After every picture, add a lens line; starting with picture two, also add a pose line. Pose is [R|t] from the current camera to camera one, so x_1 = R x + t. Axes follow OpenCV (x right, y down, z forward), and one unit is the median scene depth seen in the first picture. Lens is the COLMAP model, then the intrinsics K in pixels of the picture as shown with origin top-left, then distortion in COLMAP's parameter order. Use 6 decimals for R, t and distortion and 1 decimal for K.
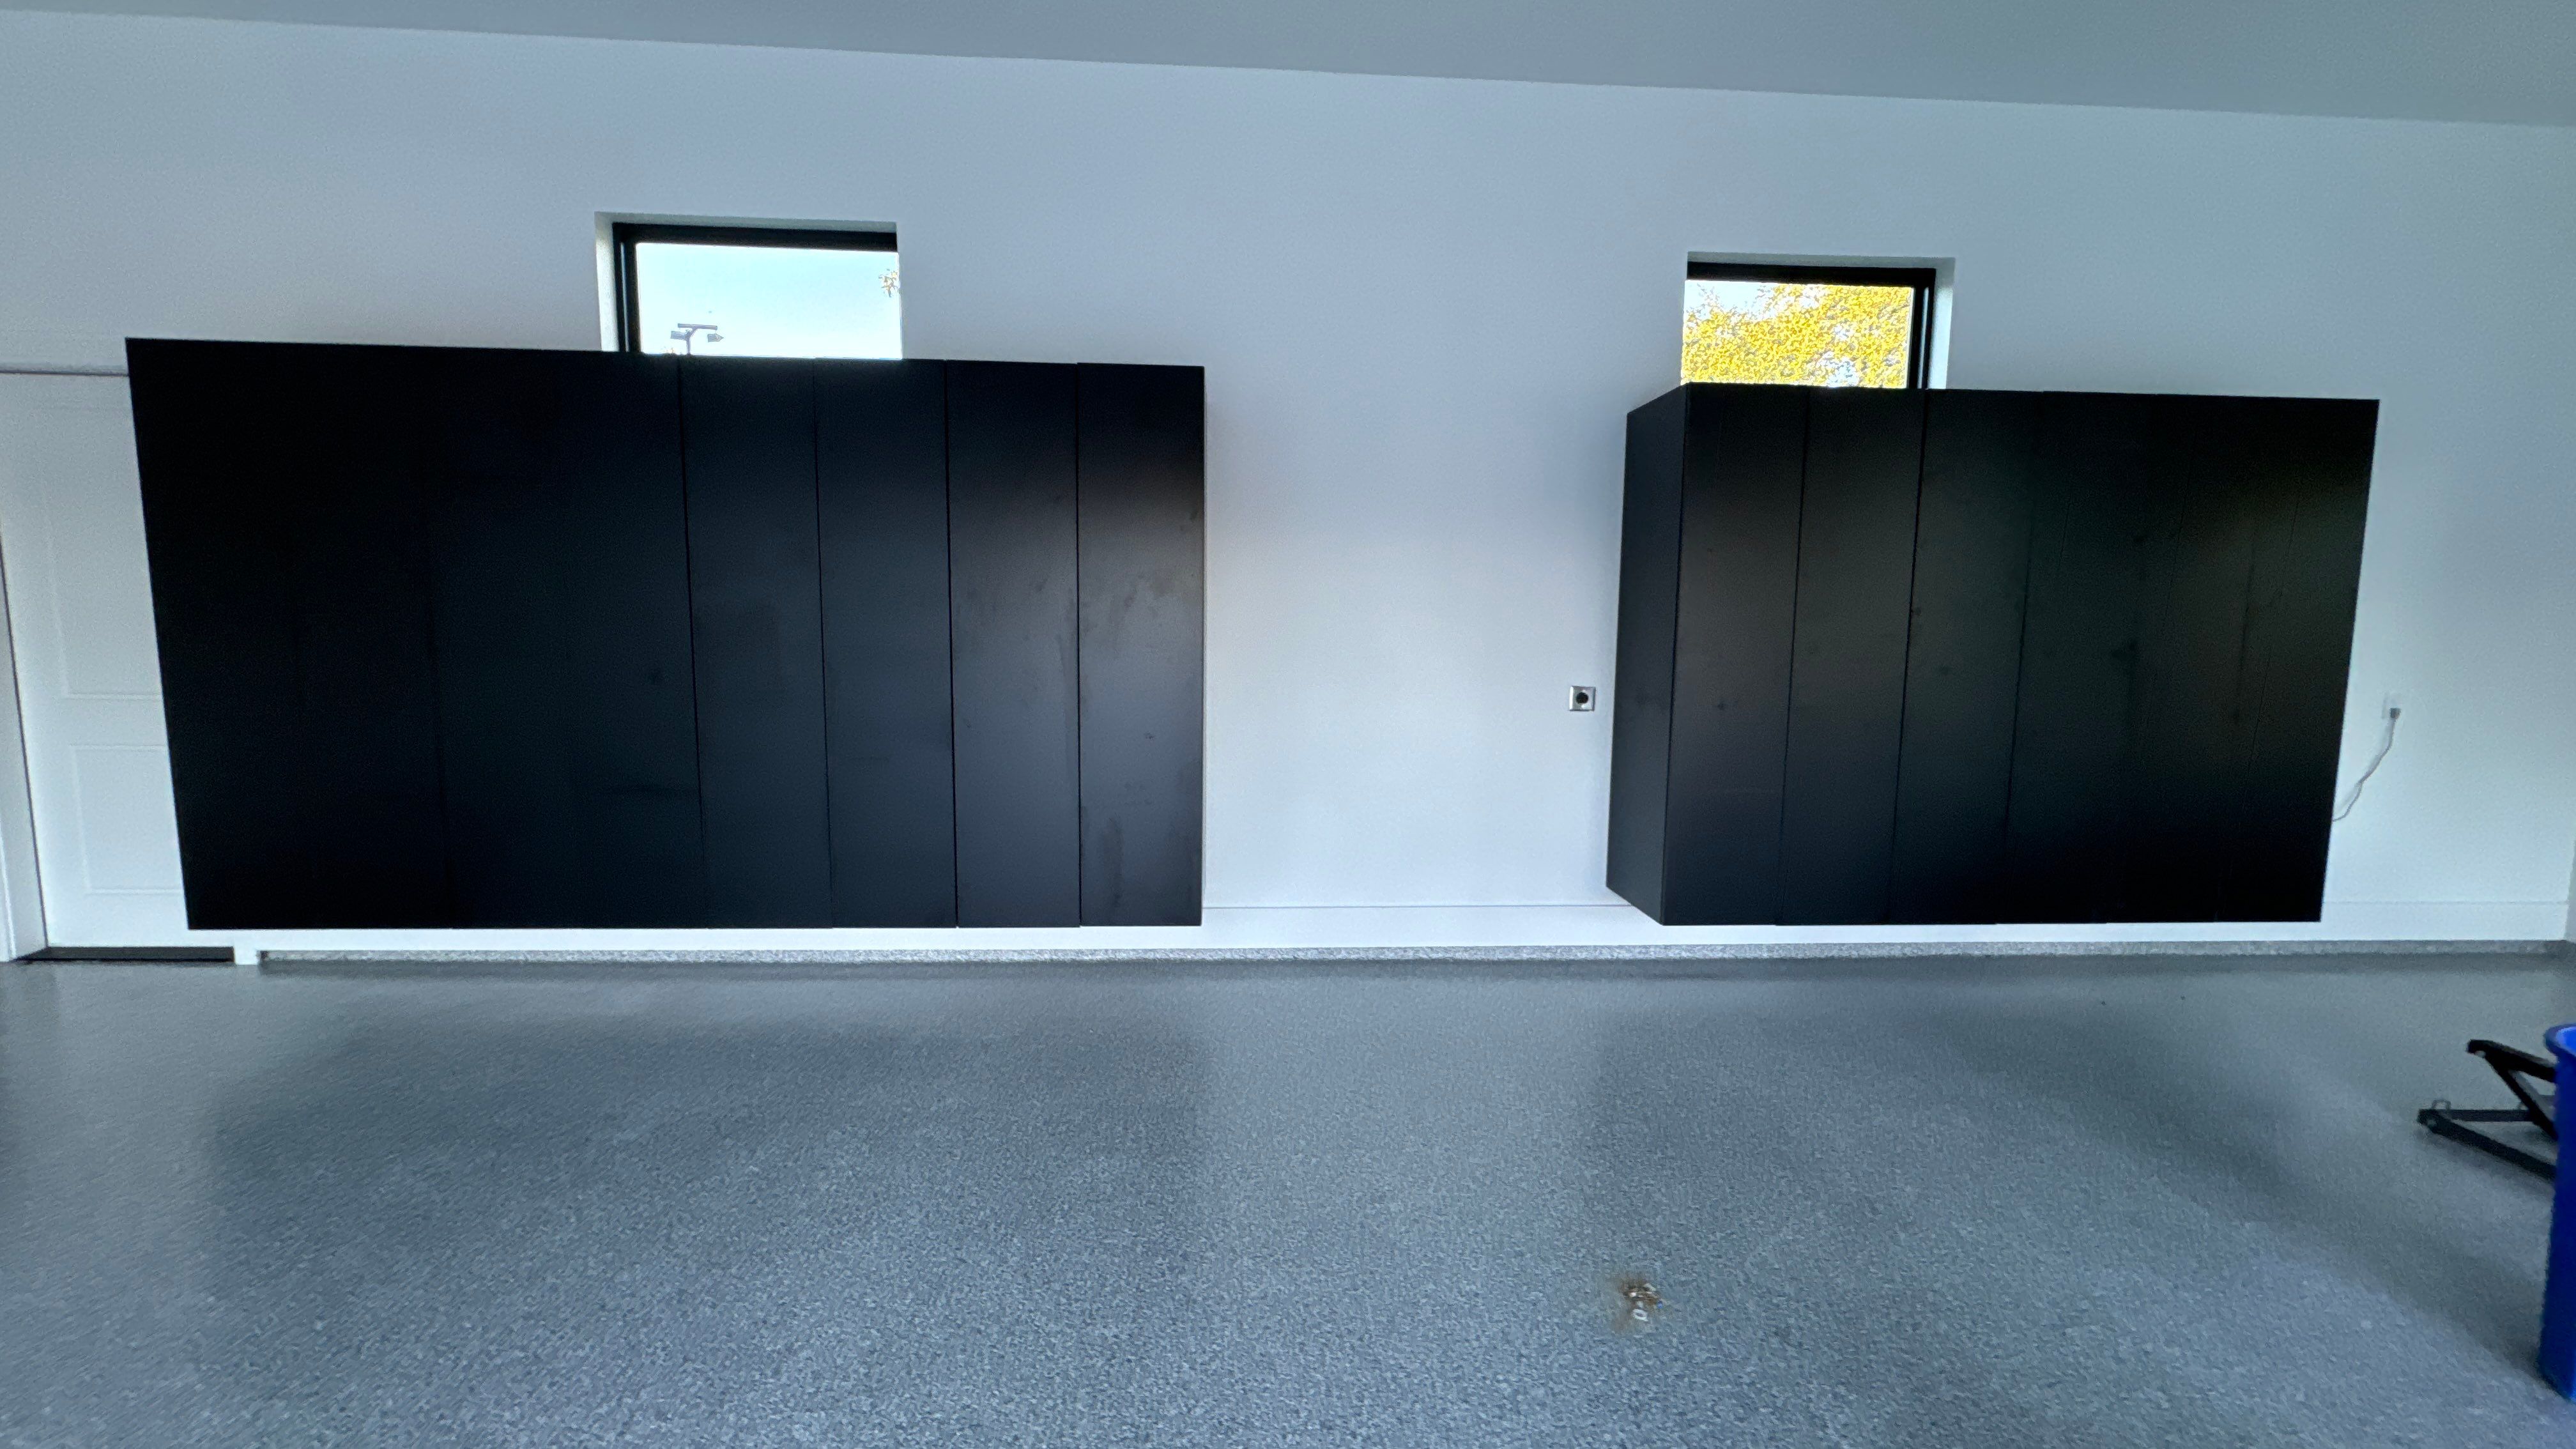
lens RADIAL K [[1020.8, 0, 1291.7], [0, 1020.8, 728.2], [0, 0, 1]] dist [-0.001123, 0.000960]
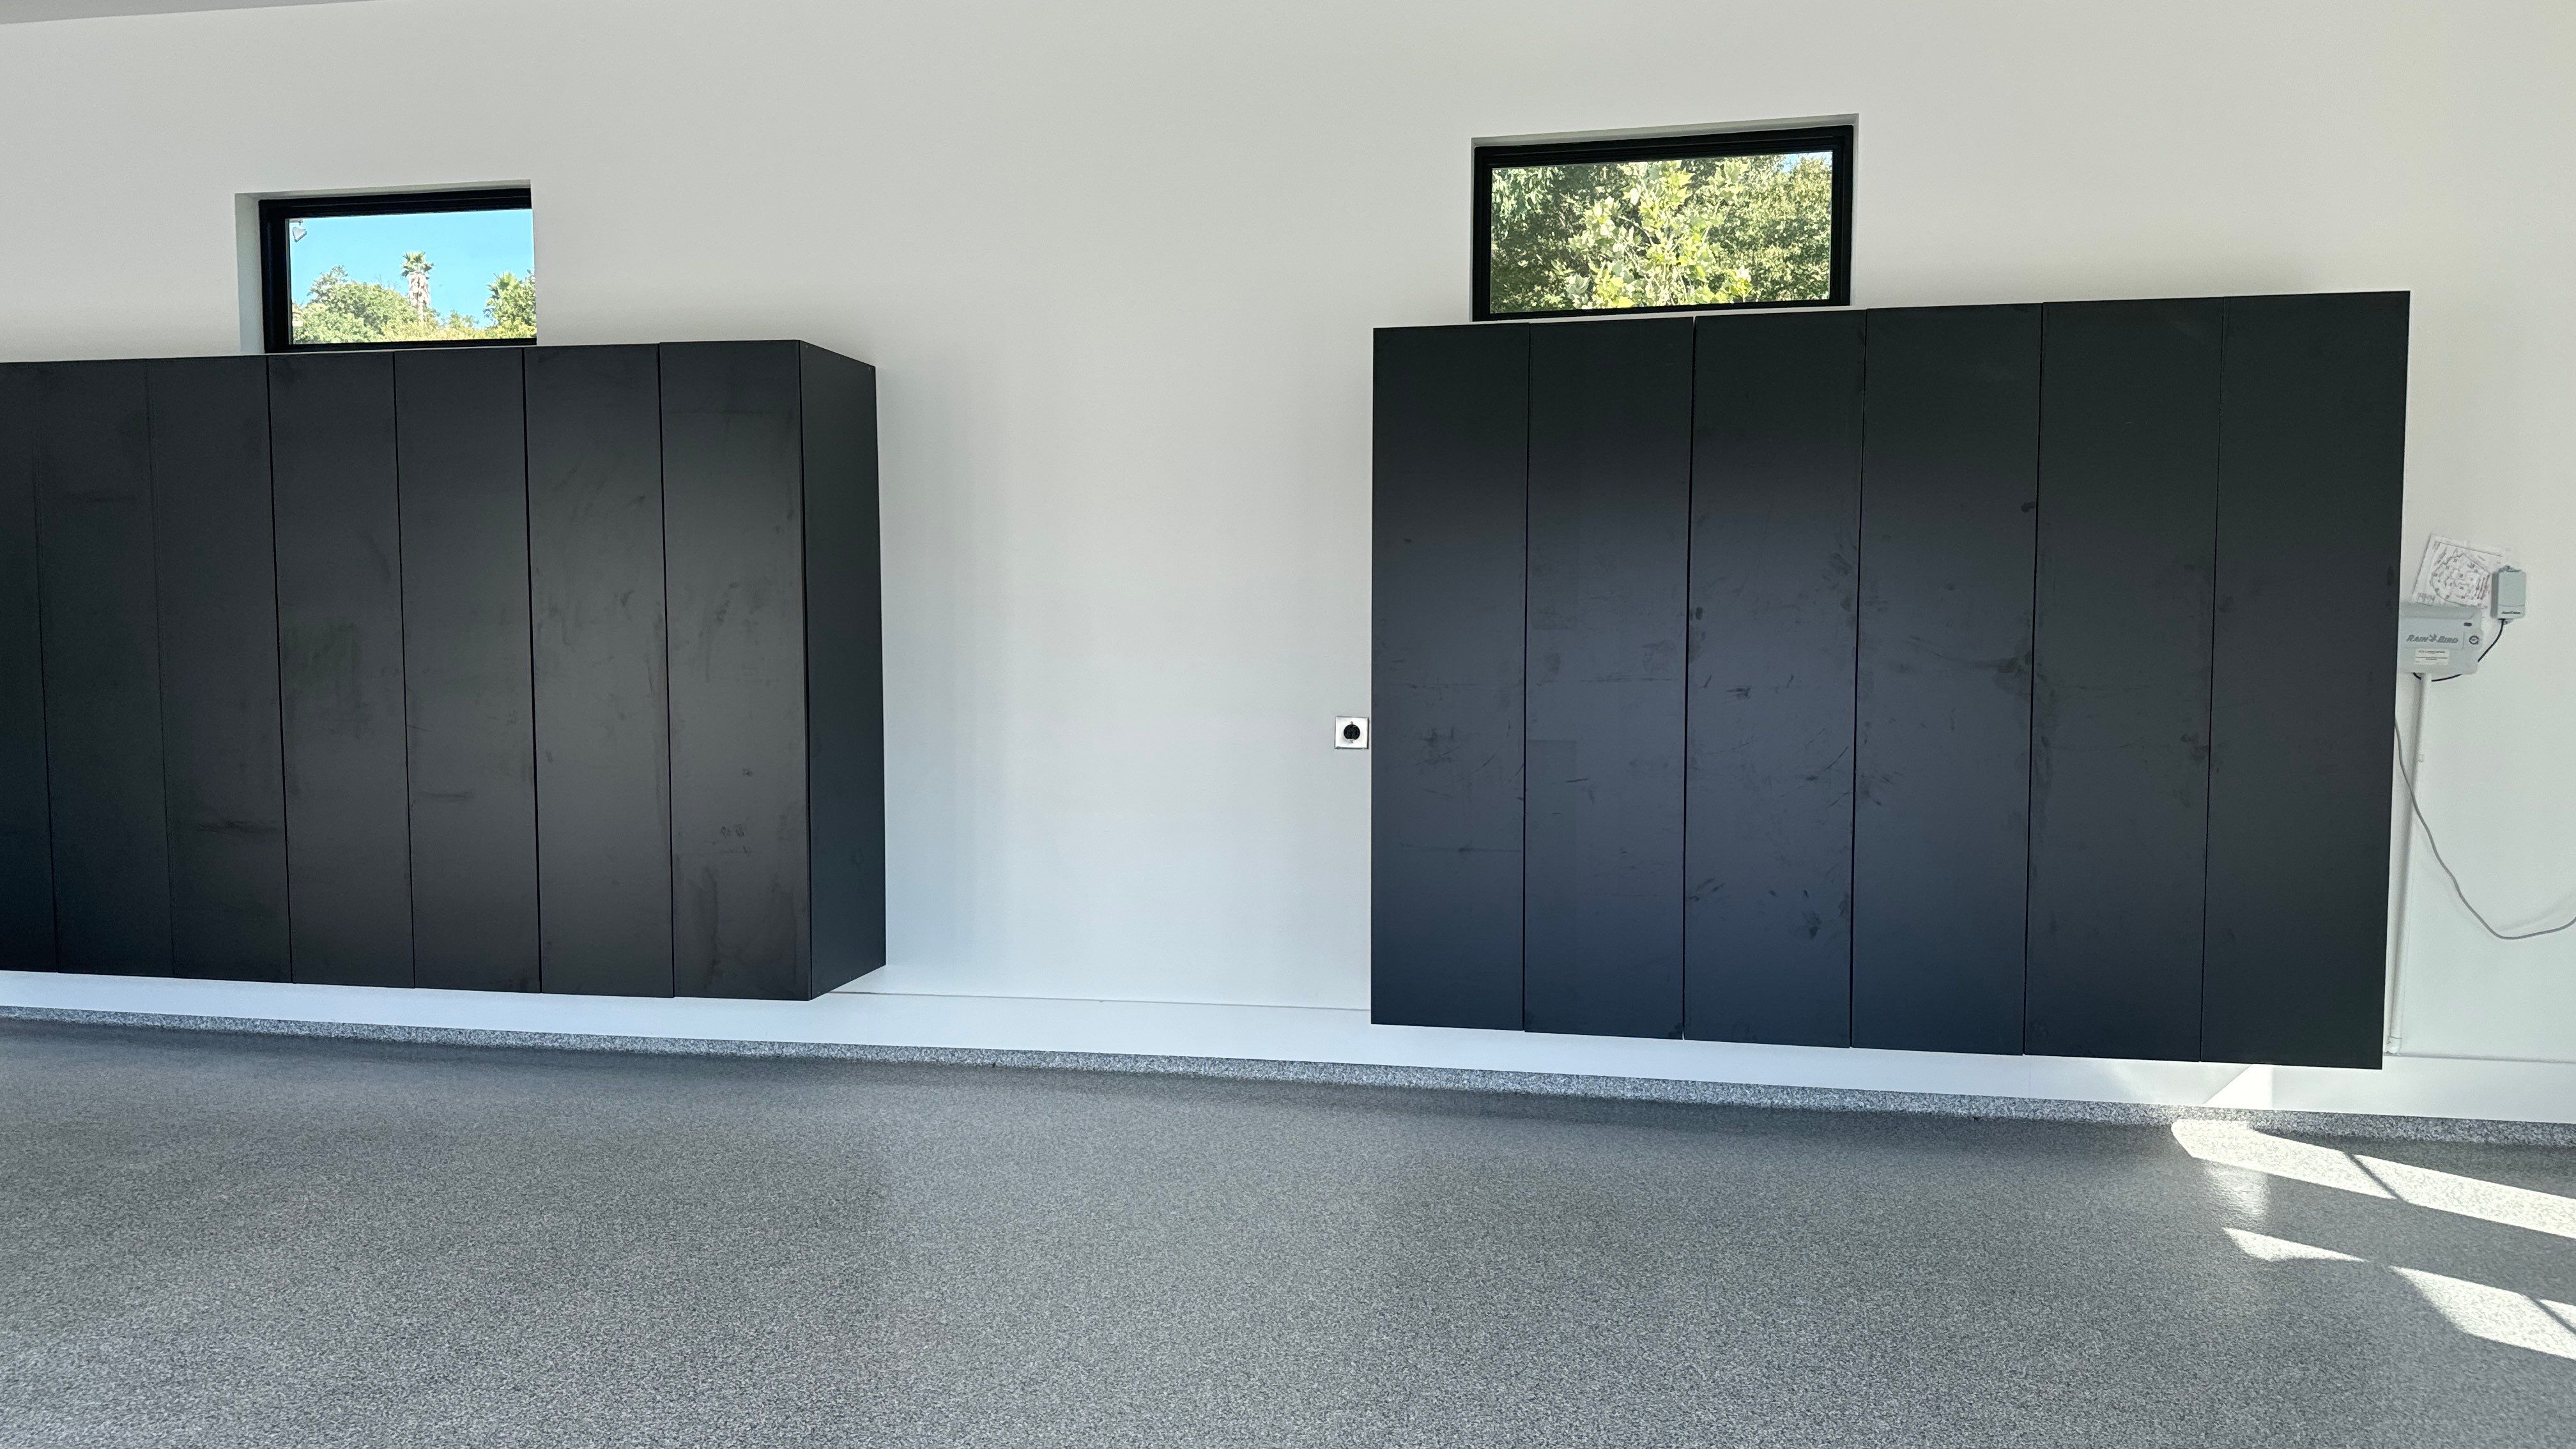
lens RADIAL K [[1806.6, 0, 1294.1], [0, 1806.6, 748.1], [0, 0, 1]] dist [0.011839, -0.020260]
pose [[0.973362, 0.002651, -0.229259, 0.570089], [-0.010017, 0.999470, -0.030972, 0.025620], [0.229055, 0.032444, 0.972873, -0.312418]]
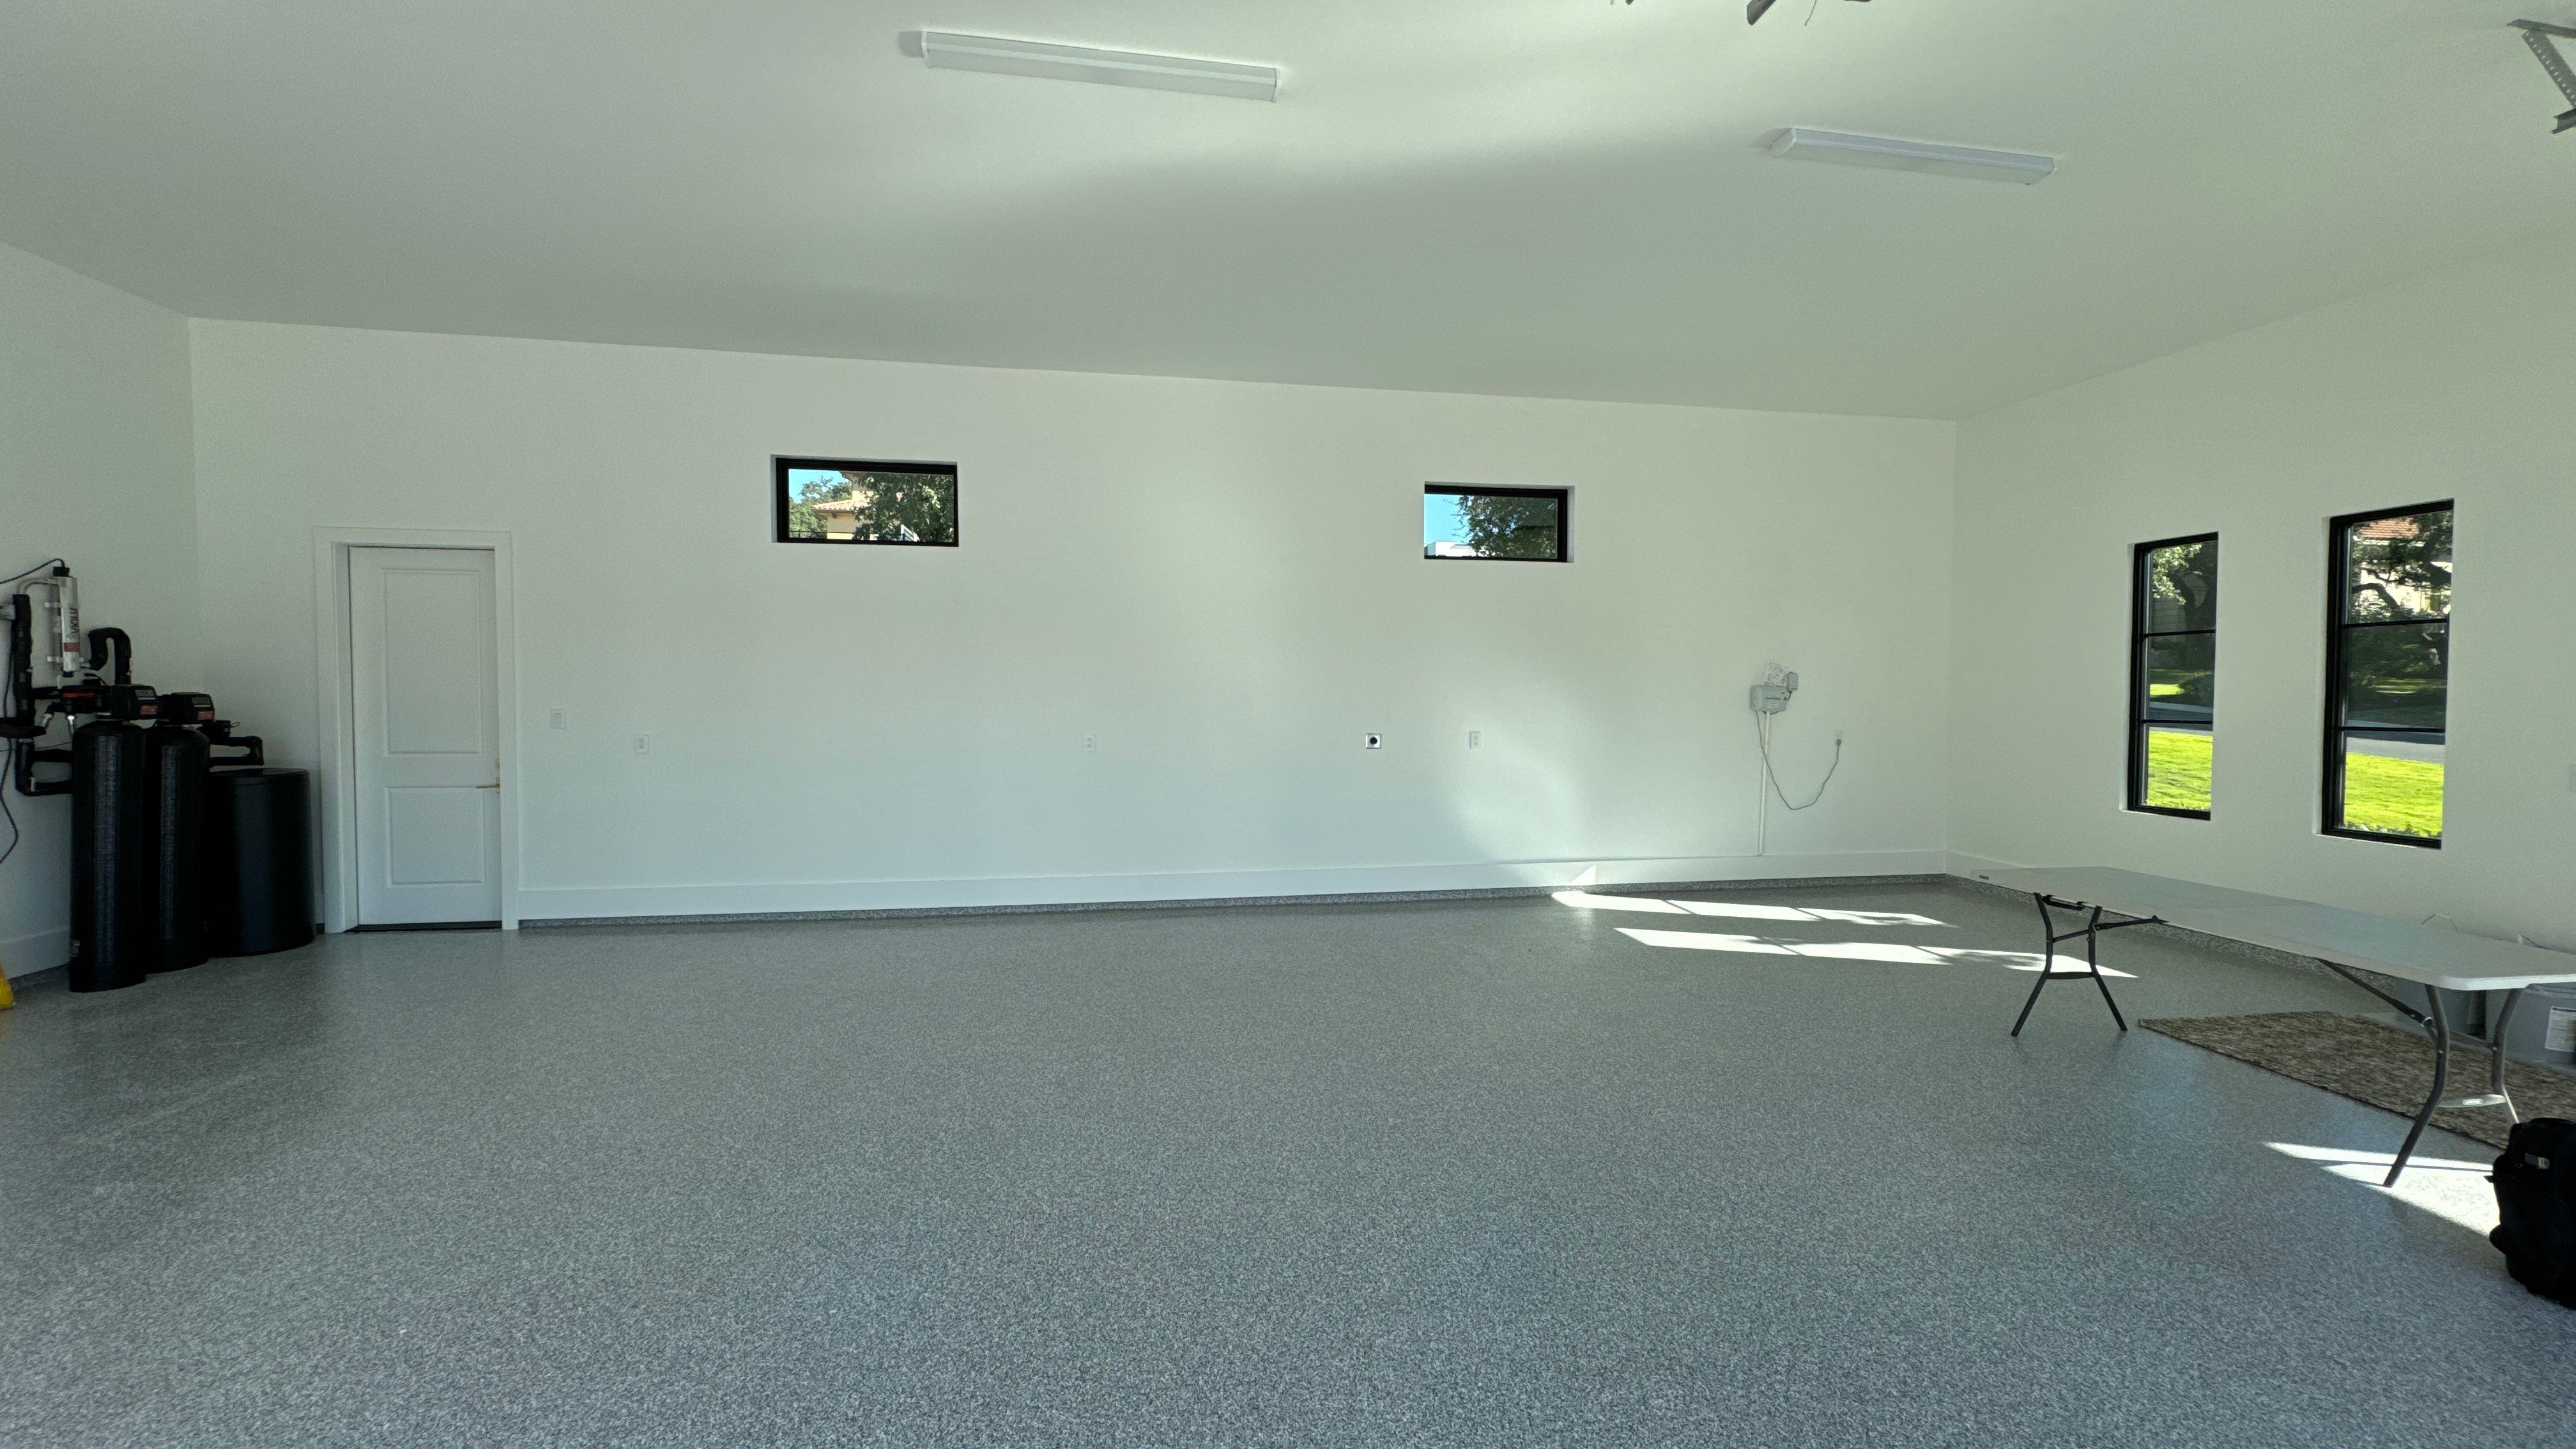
lens RADIAL K [[1007.5, 0, 1289.4], [0, 1007.5, 727.1], [0, 0, 1]] dist [0.003976, 0.000243]
pose [[0.992935, -0.014890, 0.117722, -0.045401], [0.023361, 0.997209, -0.070910, 0.064573], [-0.116337, 0.073159, 0.990512, -0.635103]]
